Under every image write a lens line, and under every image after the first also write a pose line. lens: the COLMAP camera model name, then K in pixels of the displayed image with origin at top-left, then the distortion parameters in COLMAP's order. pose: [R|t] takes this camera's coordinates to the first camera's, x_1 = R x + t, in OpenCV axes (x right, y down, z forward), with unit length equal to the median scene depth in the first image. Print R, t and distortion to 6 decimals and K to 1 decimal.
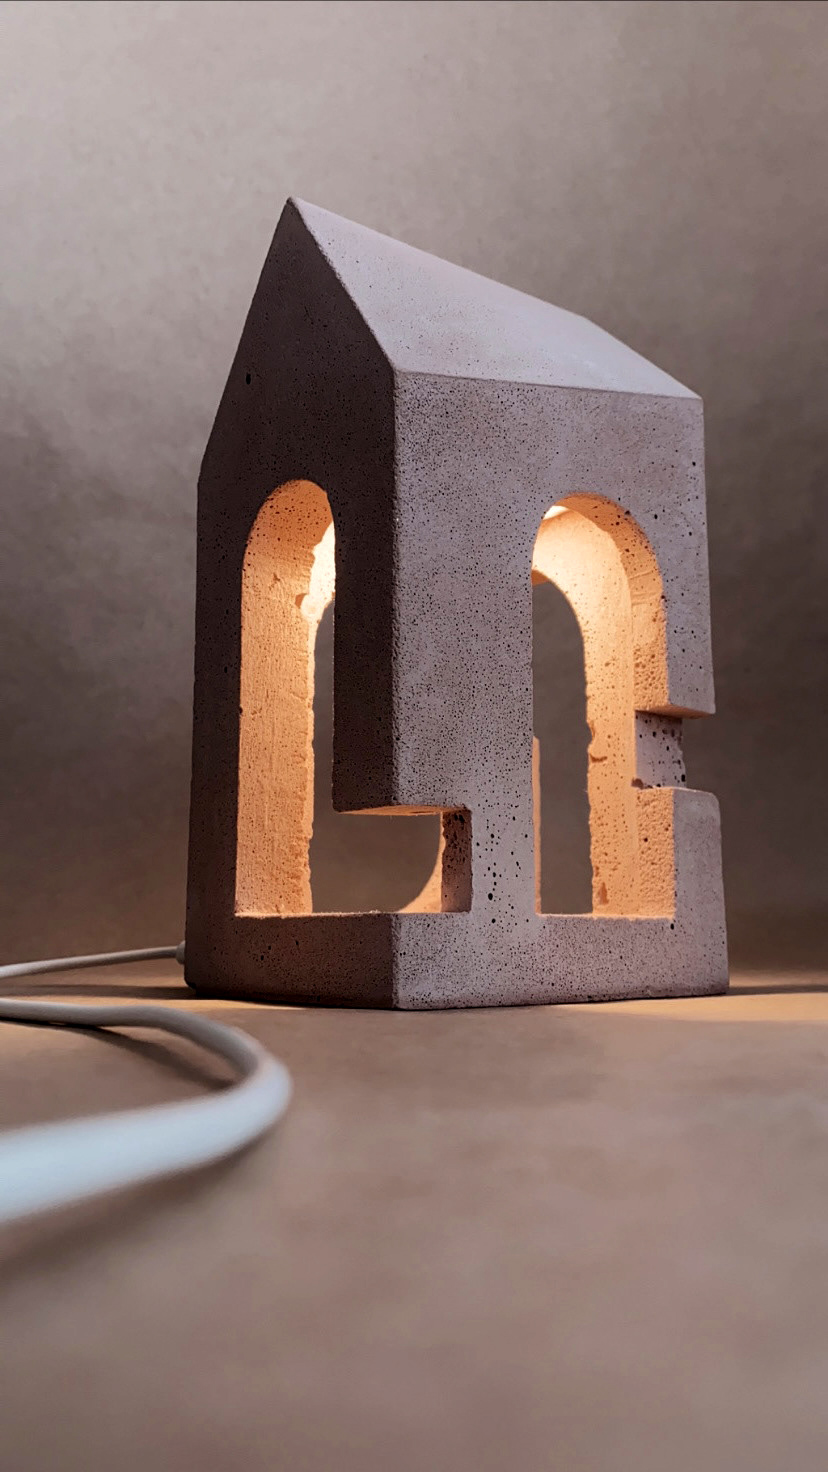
lens RADIAL K [[1200.9, 0, 407.8], [0, 1200.9, 706.5], [0, 0, 1]] dist [0.001929, 0.003747]
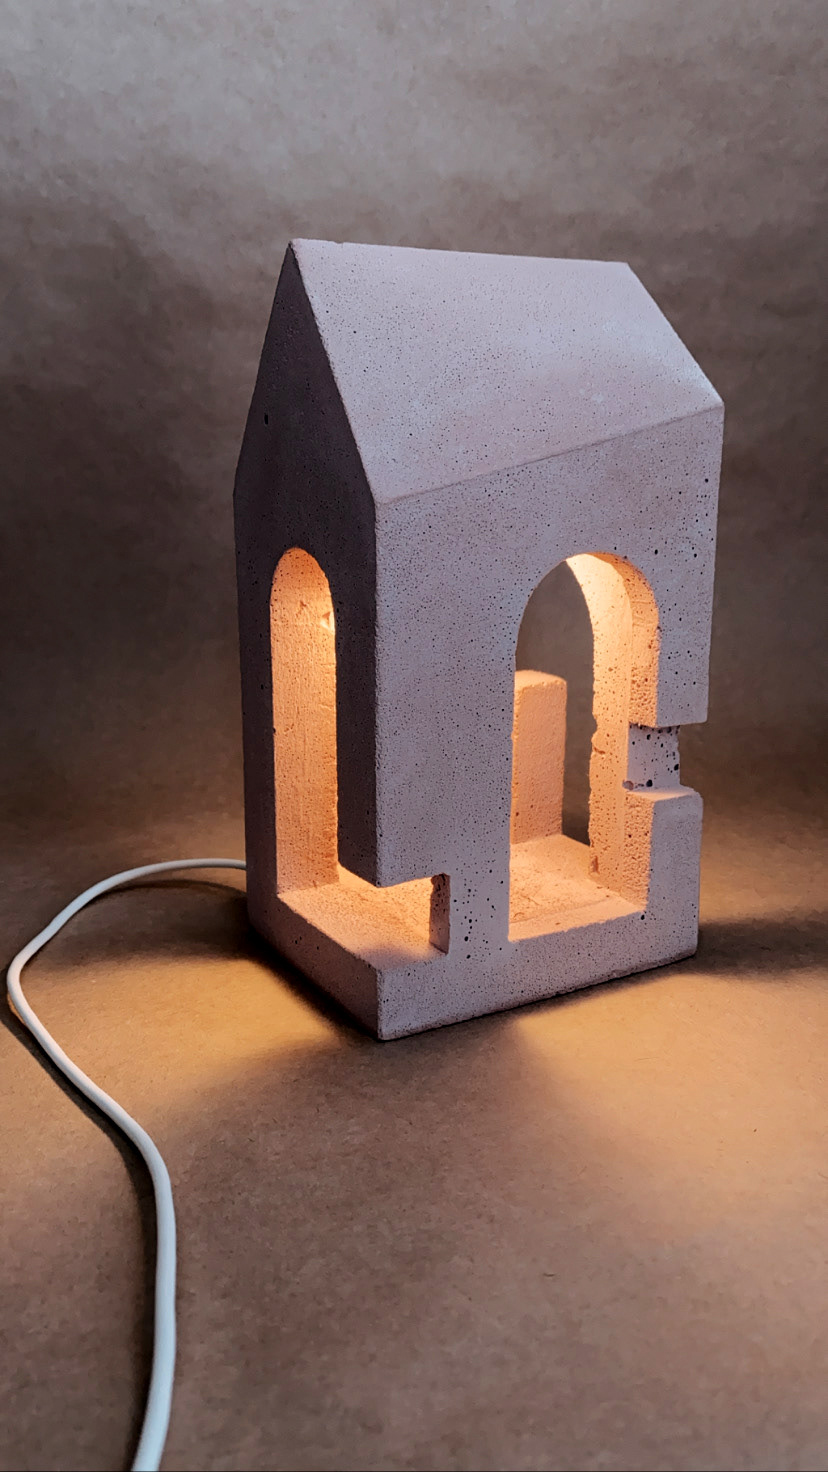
lens RADIAL K [[1200.9, 0, 407.8], [0, 1200.9, 706.5], [0, 0, 1]] dist [0.001929, 0.003747]
pose [[0.989130, 0.029157, -0.144126, 0.150963], [0.025225, 0.931969, 0.361660, -0.424440], [0.144866, -0.361364, 0.921102, -0.038368]]
